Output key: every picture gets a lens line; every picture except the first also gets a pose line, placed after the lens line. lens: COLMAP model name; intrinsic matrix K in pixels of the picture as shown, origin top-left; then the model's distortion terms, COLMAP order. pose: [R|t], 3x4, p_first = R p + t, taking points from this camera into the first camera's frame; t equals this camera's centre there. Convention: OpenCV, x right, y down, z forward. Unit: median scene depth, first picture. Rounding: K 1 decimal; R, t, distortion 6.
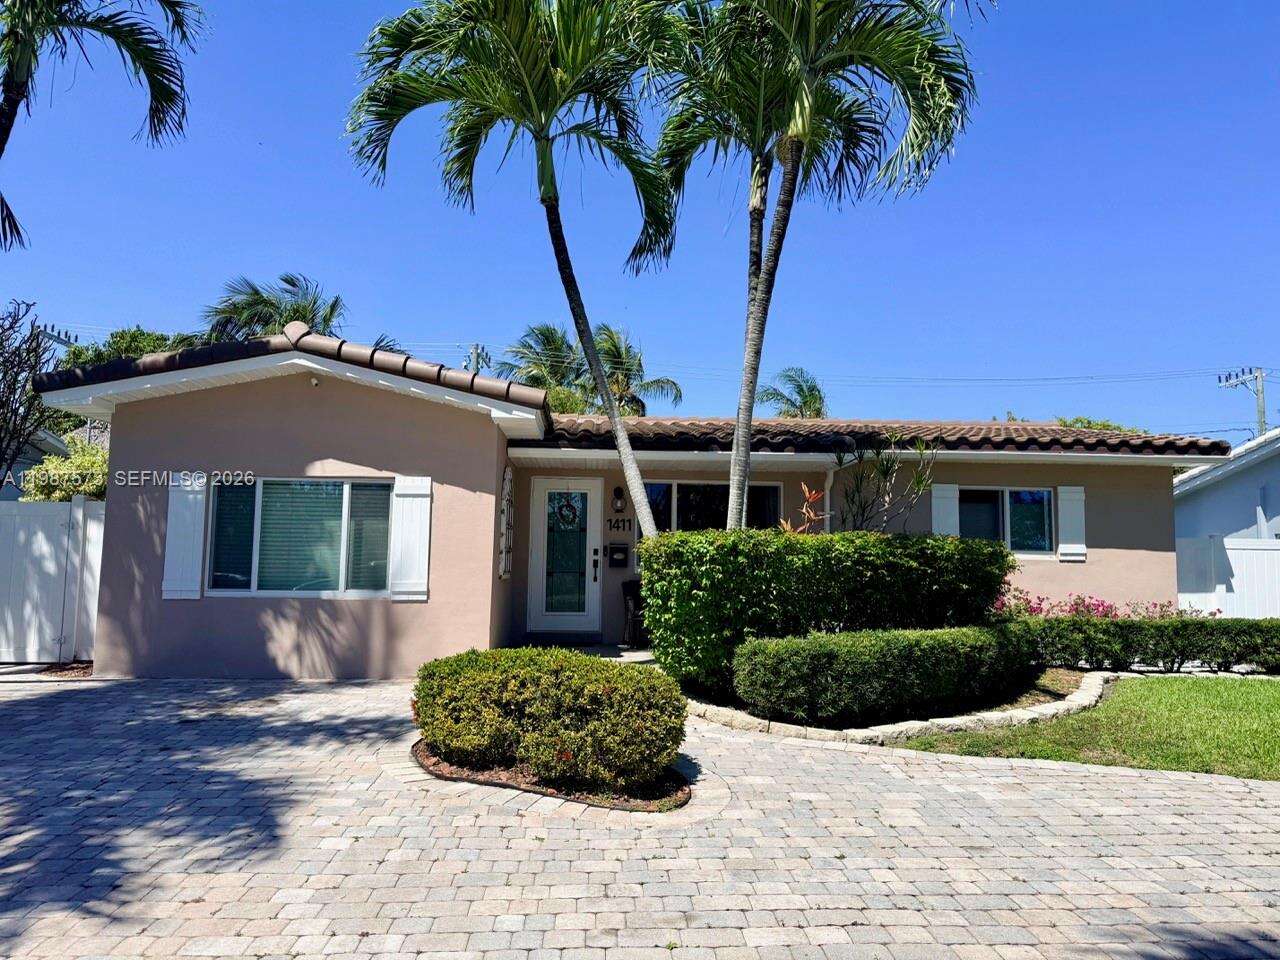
lens RADIAL K [[904.4, 0, 644.8], [0, 904.4, 484.3], [0, 0, 1]] dist [0.085853, -0.134520]
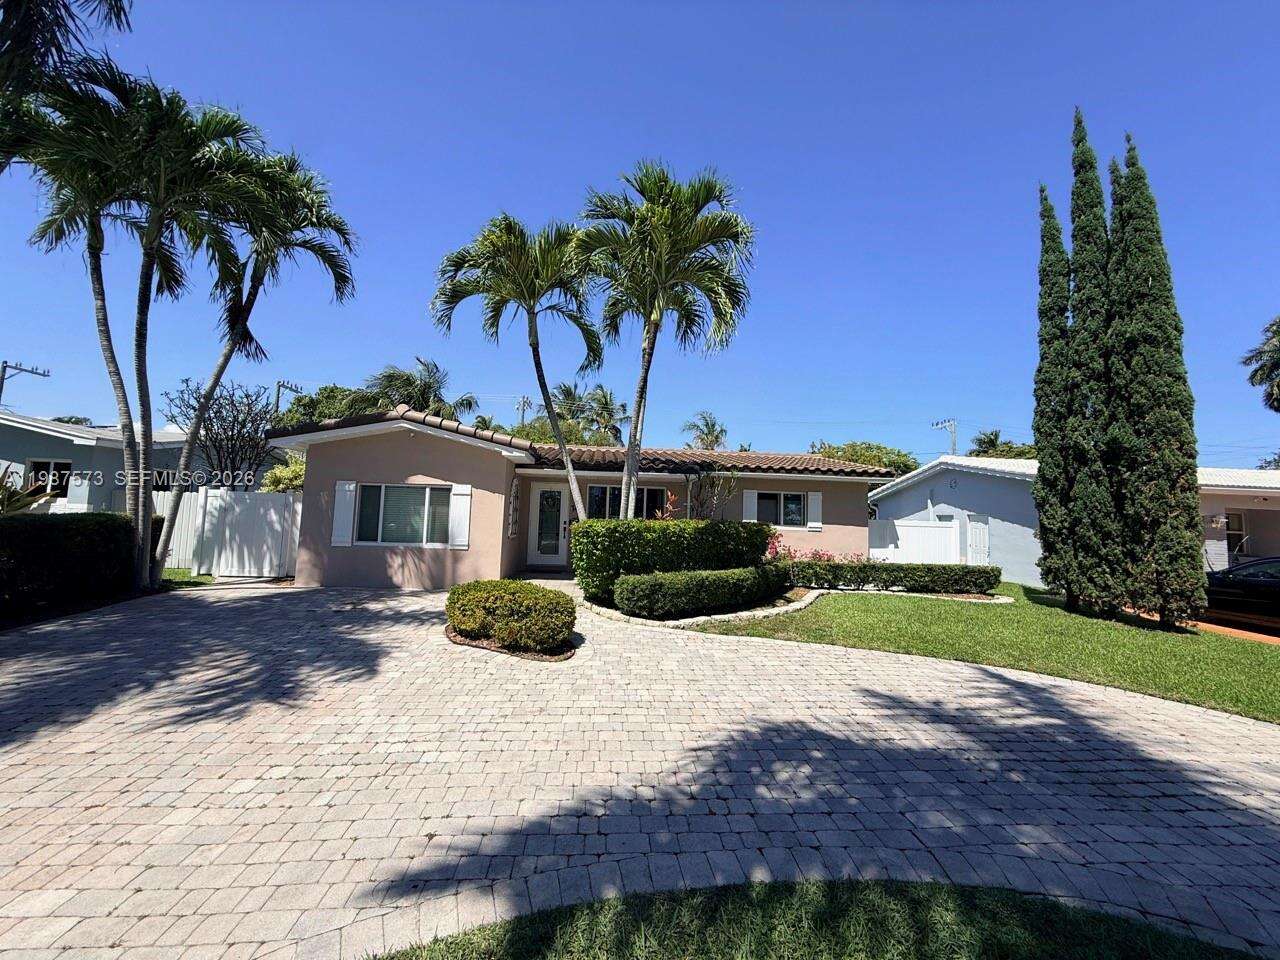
lens RADIAL K [[516.0, 0, 637.3], [0, 516.0, 473.5], [0, 0, 1]] dist [-0.008149, 0.000007]
pose [[0.999600, 0.018712, 0.021222, 0.094430], [-0.018745, 0.999823, 0.001363, -0.042319], [-0.021192, -0.001760, 0.999774, -0.099423]]
